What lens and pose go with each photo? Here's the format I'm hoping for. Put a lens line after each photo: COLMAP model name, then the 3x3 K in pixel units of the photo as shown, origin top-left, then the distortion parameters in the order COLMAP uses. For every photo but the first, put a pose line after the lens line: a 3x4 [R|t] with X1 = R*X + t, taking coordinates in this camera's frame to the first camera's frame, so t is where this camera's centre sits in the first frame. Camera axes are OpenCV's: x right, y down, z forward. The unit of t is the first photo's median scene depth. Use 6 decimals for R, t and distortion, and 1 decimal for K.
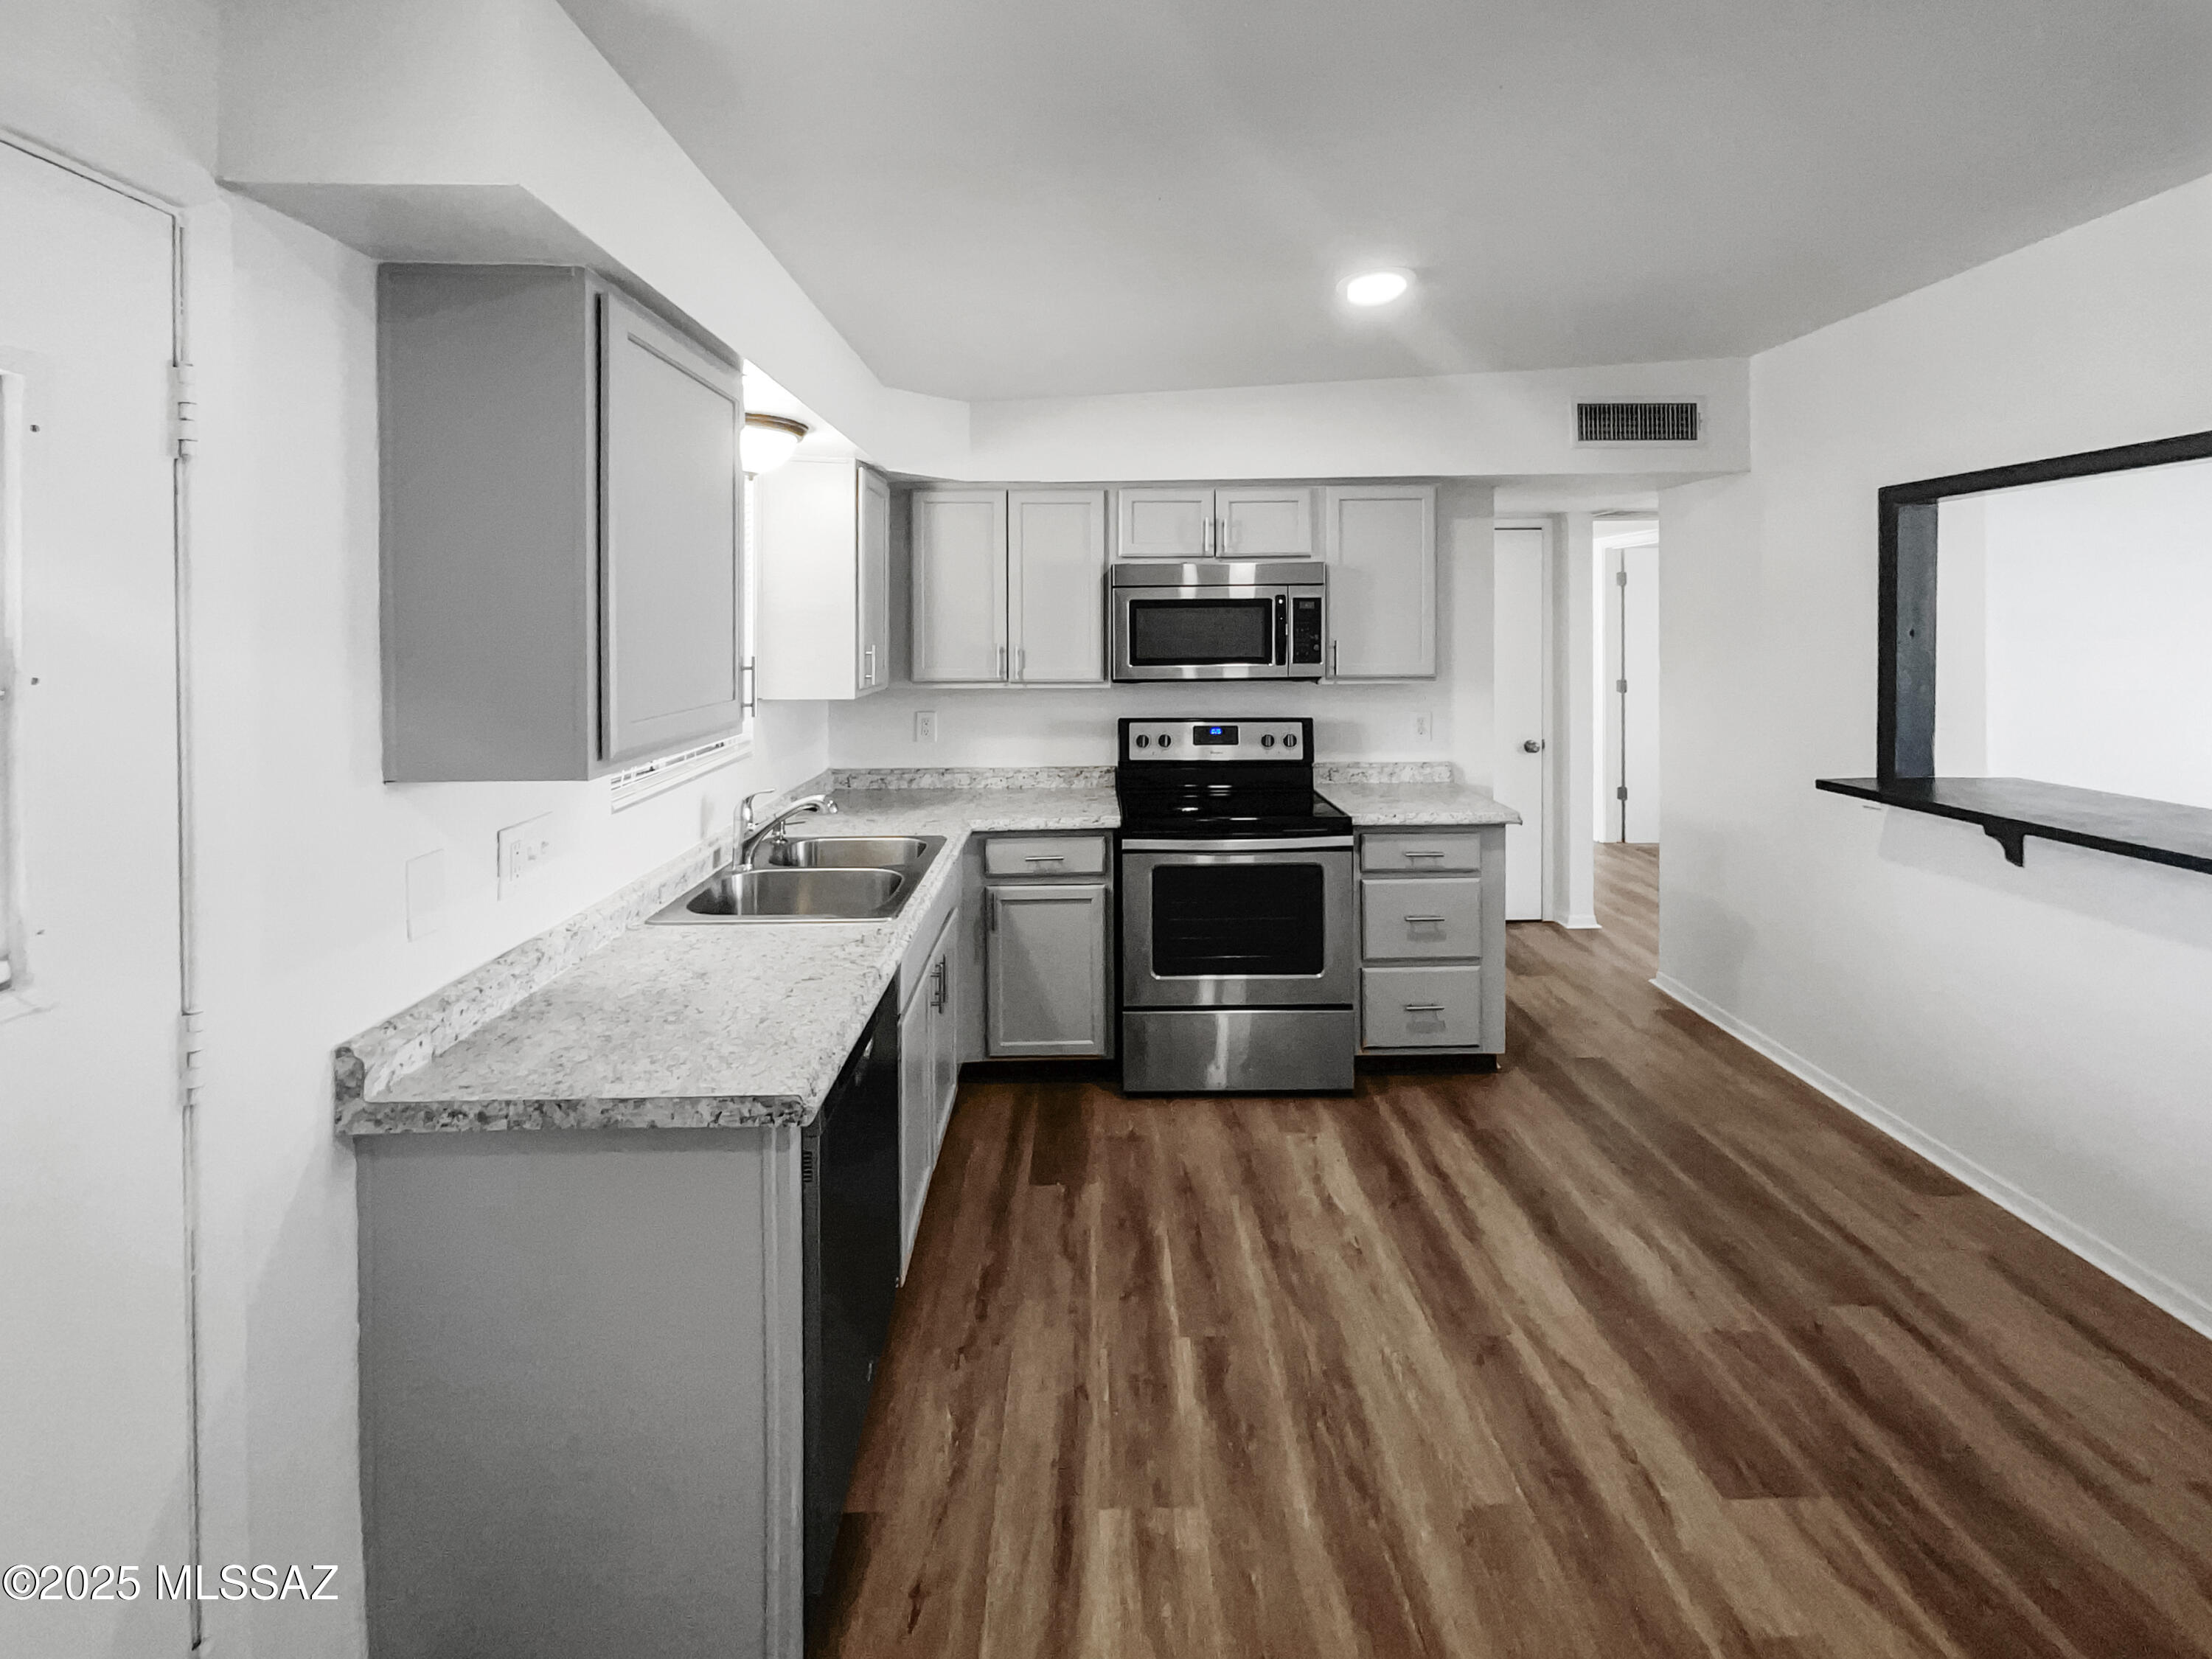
lens RADIAL K [[920.8, 0, 1075.5], [0, 920.8, 630.5], [0, 0, 1]] dist [-0.002126, 0.001208]
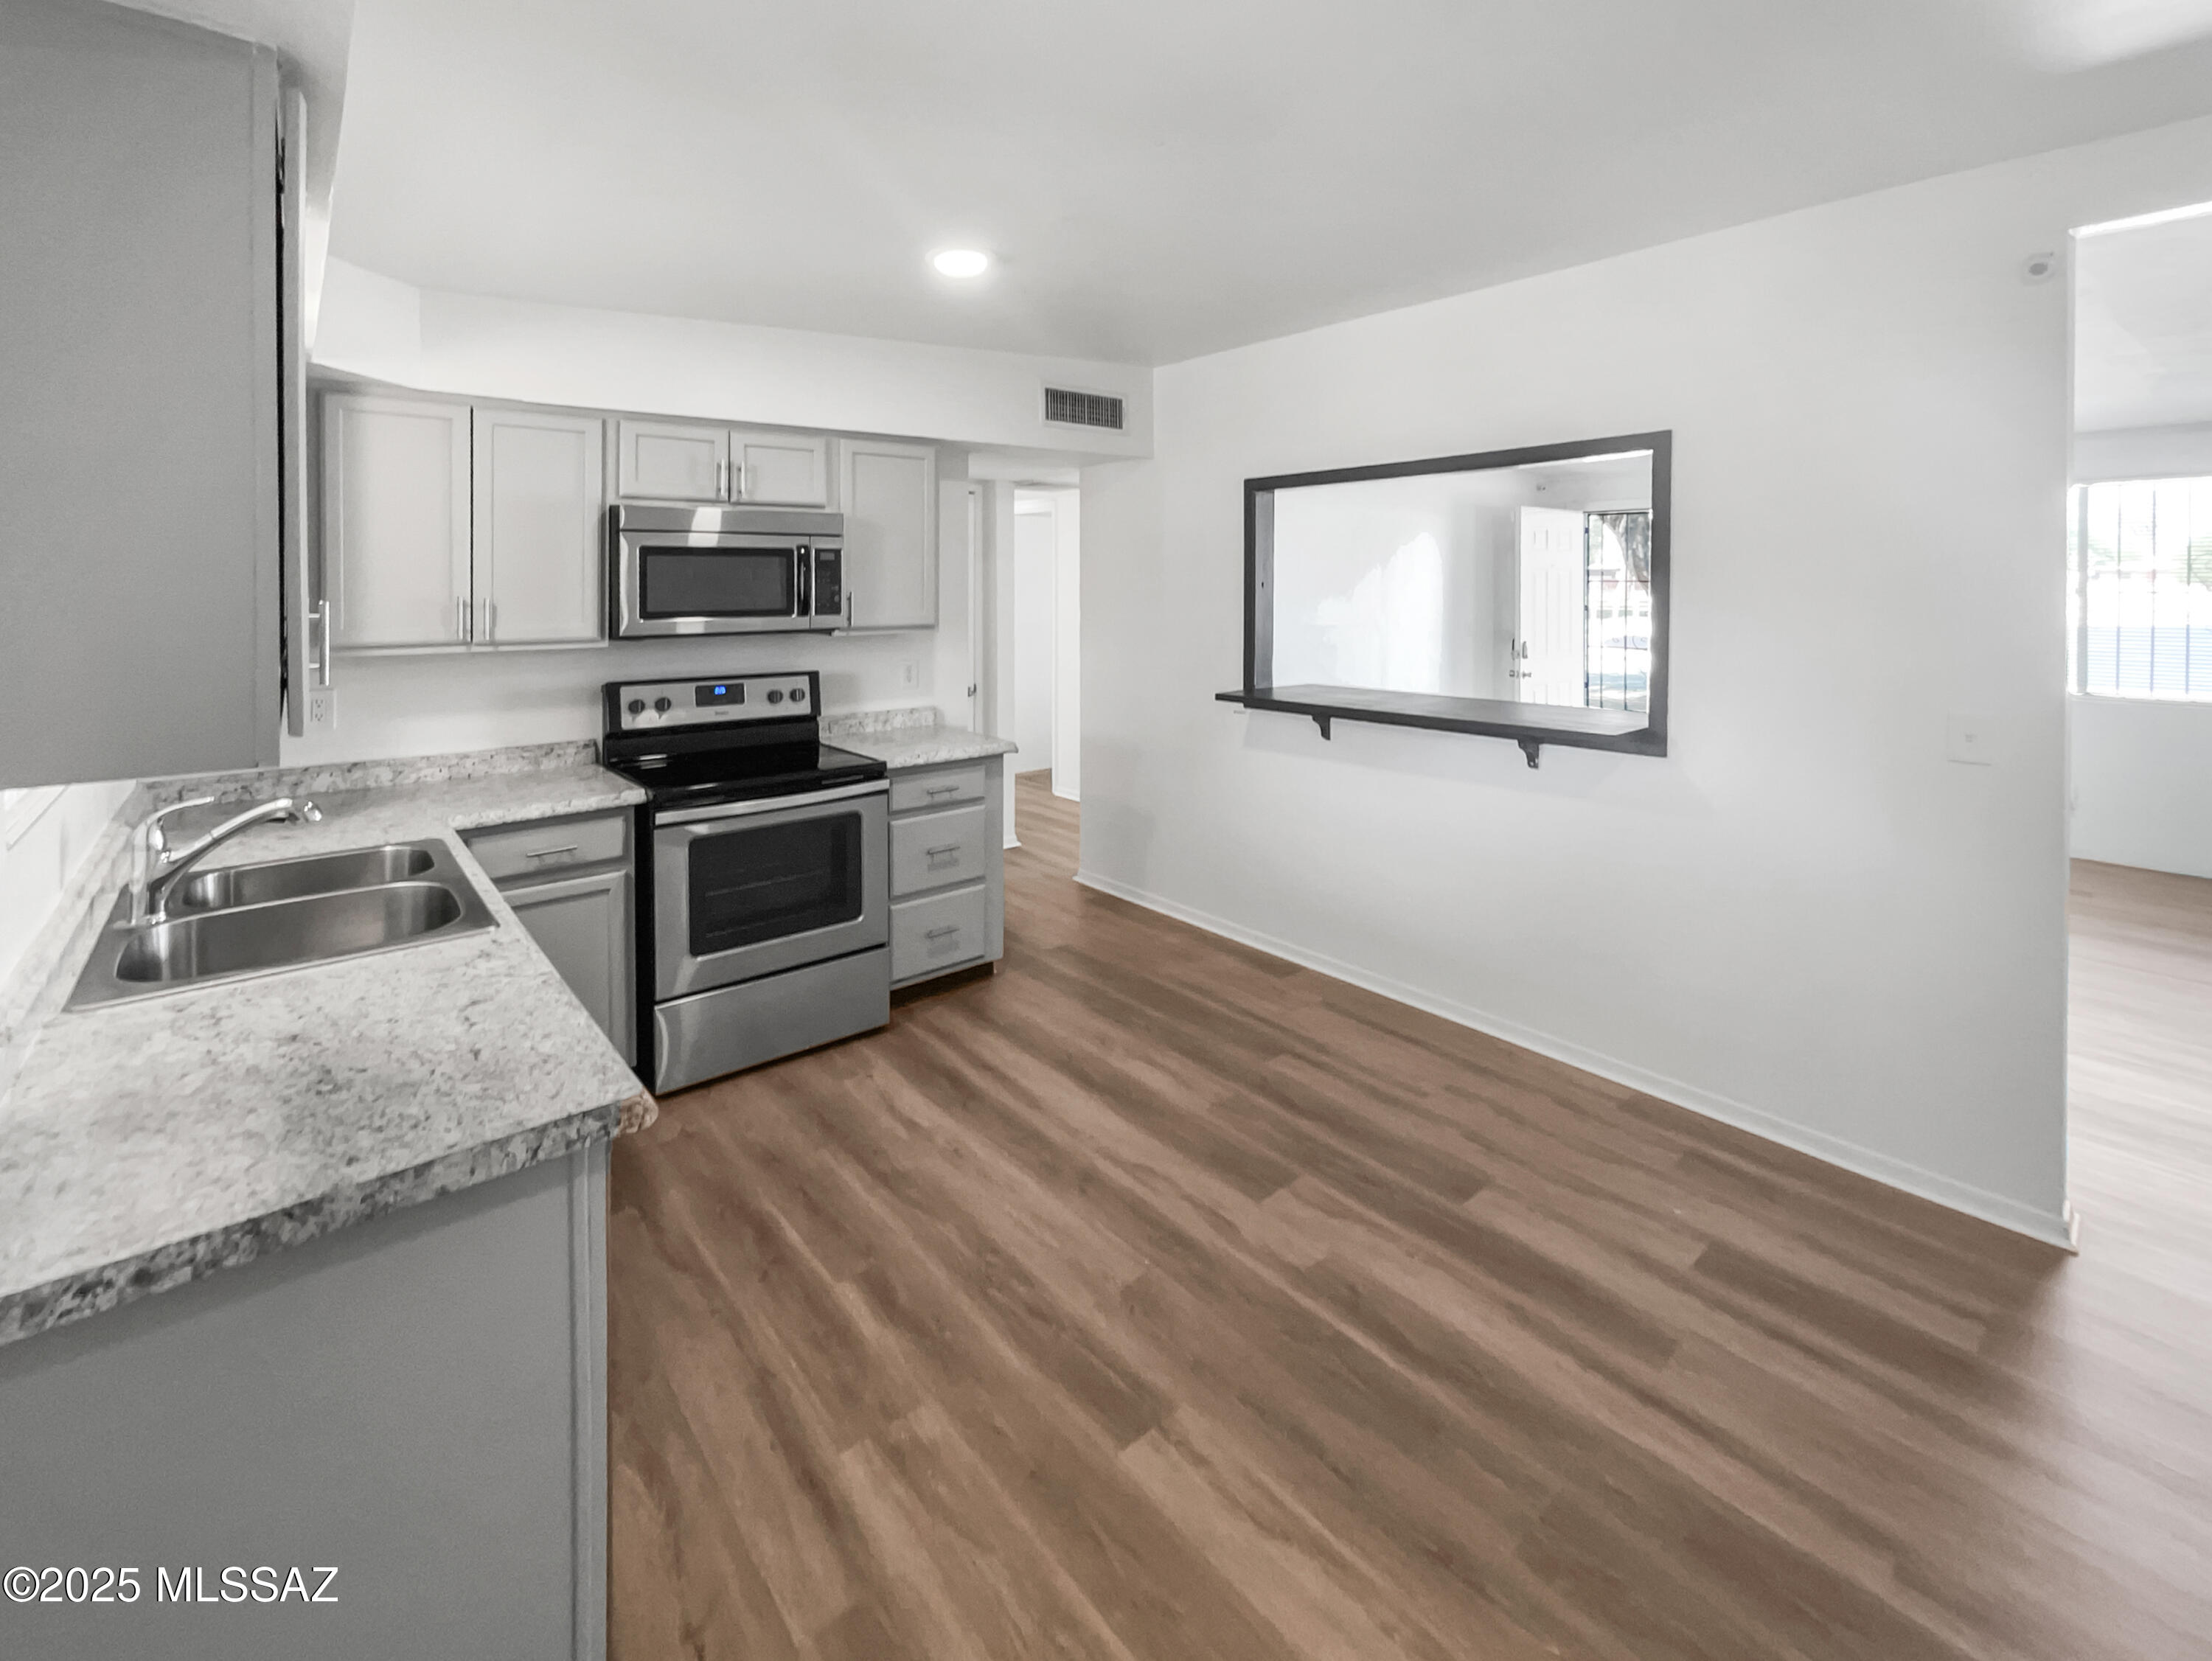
lens RADIAL K [[994.8, 0, 1042.4], [0, 994.8, 596.1], [0, 0, 1]] dist [0.001137, 0.001434]
pose [[0.789711, -0.003110, 0.613471, -0.240199], [0.000938, 0.999992, 0.003861, 0.012516], [-0.613478, -0.002474, 0.789708, 0.009597]]
